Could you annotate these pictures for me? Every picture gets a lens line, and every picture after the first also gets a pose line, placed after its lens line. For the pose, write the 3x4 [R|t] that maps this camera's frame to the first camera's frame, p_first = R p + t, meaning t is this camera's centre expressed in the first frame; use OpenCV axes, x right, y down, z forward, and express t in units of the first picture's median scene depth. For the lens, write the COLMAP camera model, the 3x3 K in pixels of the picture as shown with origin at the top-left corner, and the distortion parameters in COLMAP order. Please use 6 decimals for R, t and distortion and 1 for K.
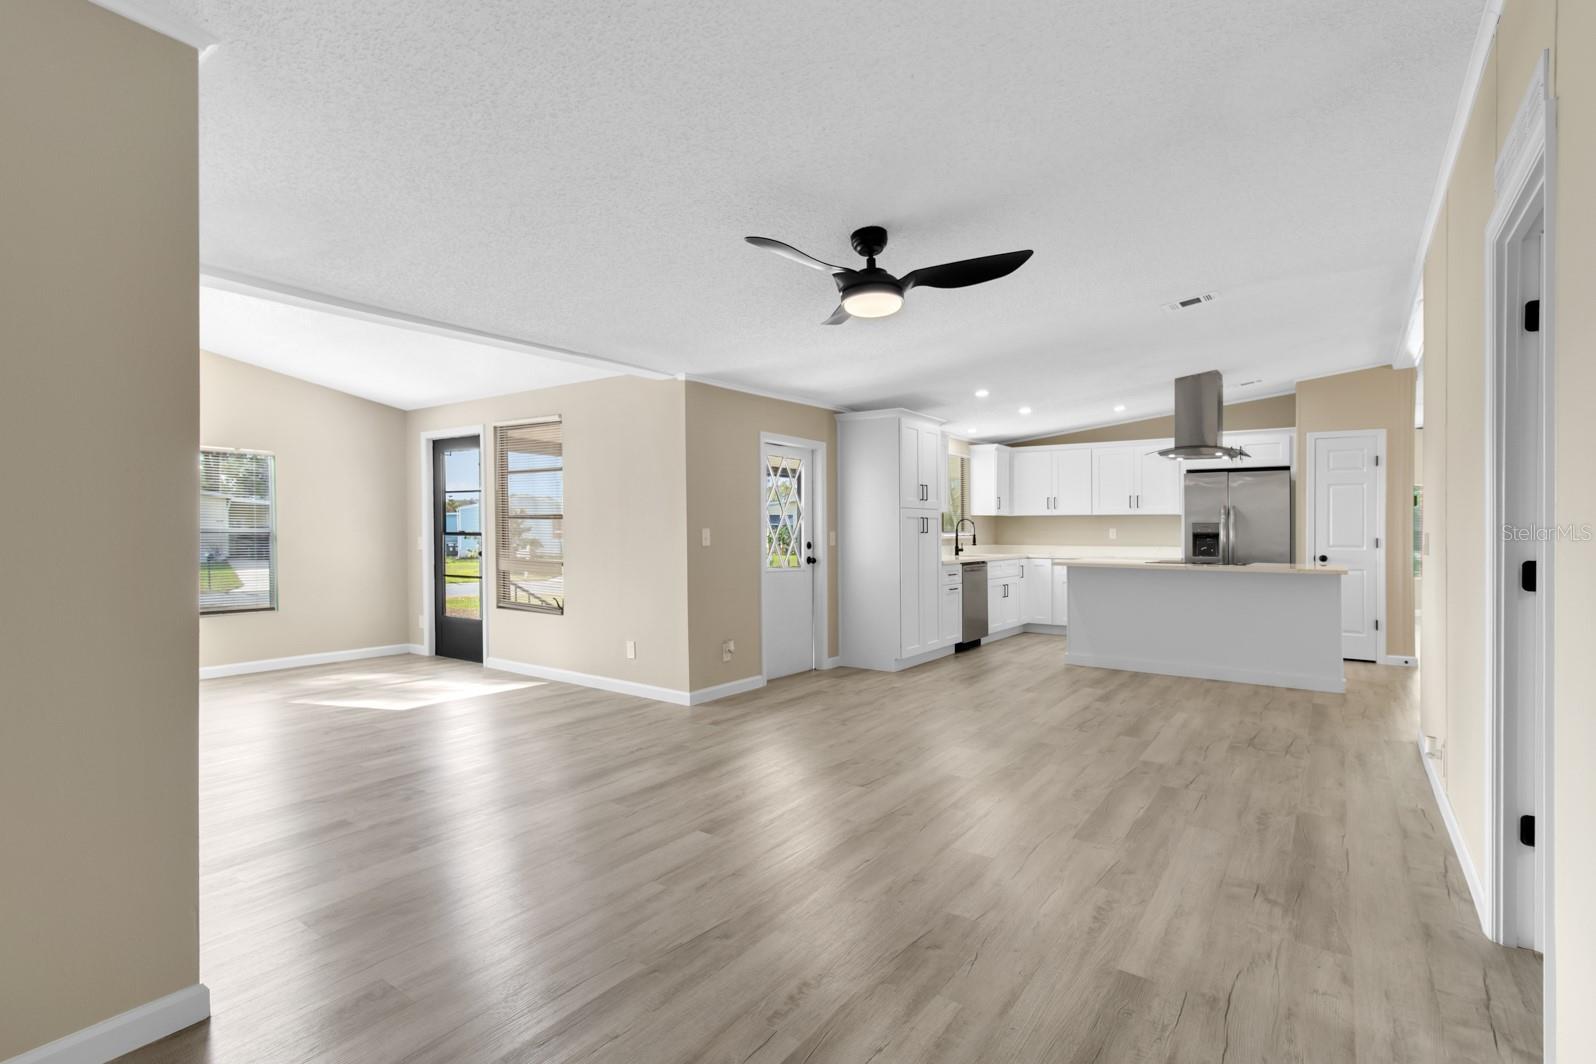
lens RADIAL K [[758.9, 0, 812.3], [0, 758.9, 520.2], [0, 0, 1]] dist [-0.000248, 0.005681]
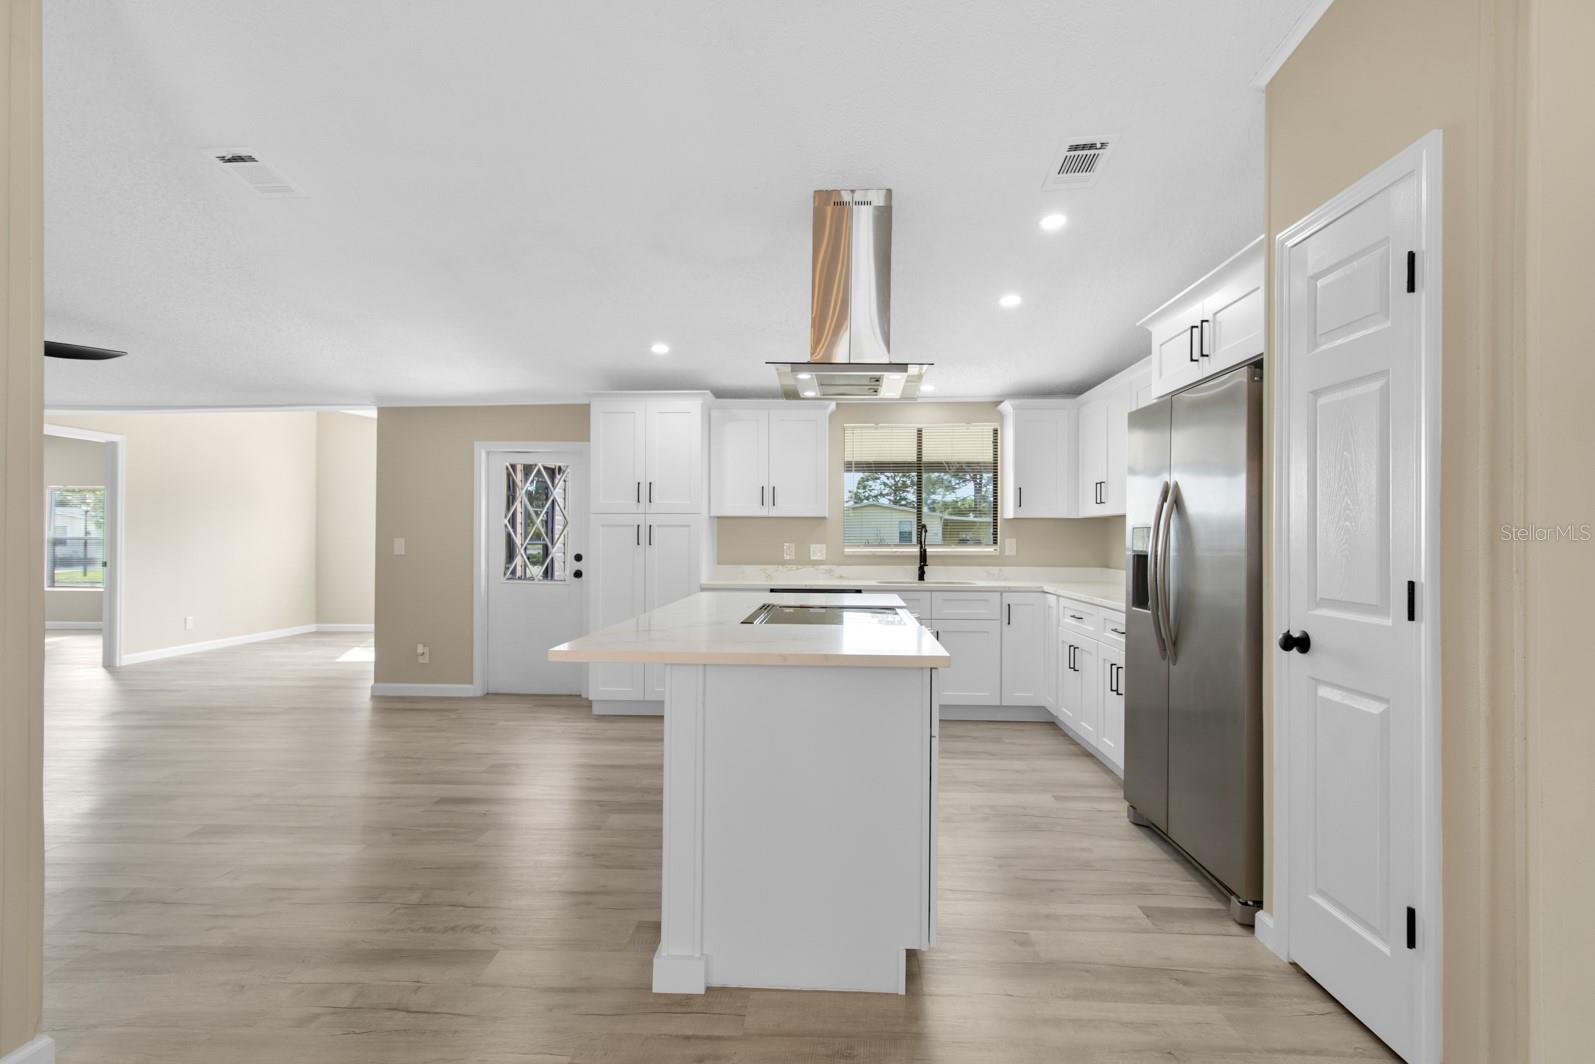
lens RADIAL K [[752.8, 0, 797.5], [0, 752.8, 532.0], [0, 0, 1]] dist [0.003183, 0.000060]
pose [[0.532040, -0.006648, -0.846693, 0.819278], [0.006468, 0.999972, -0.003787, 0.007233], [0.846694, -0.003461, 0.532068, 0.675394]]
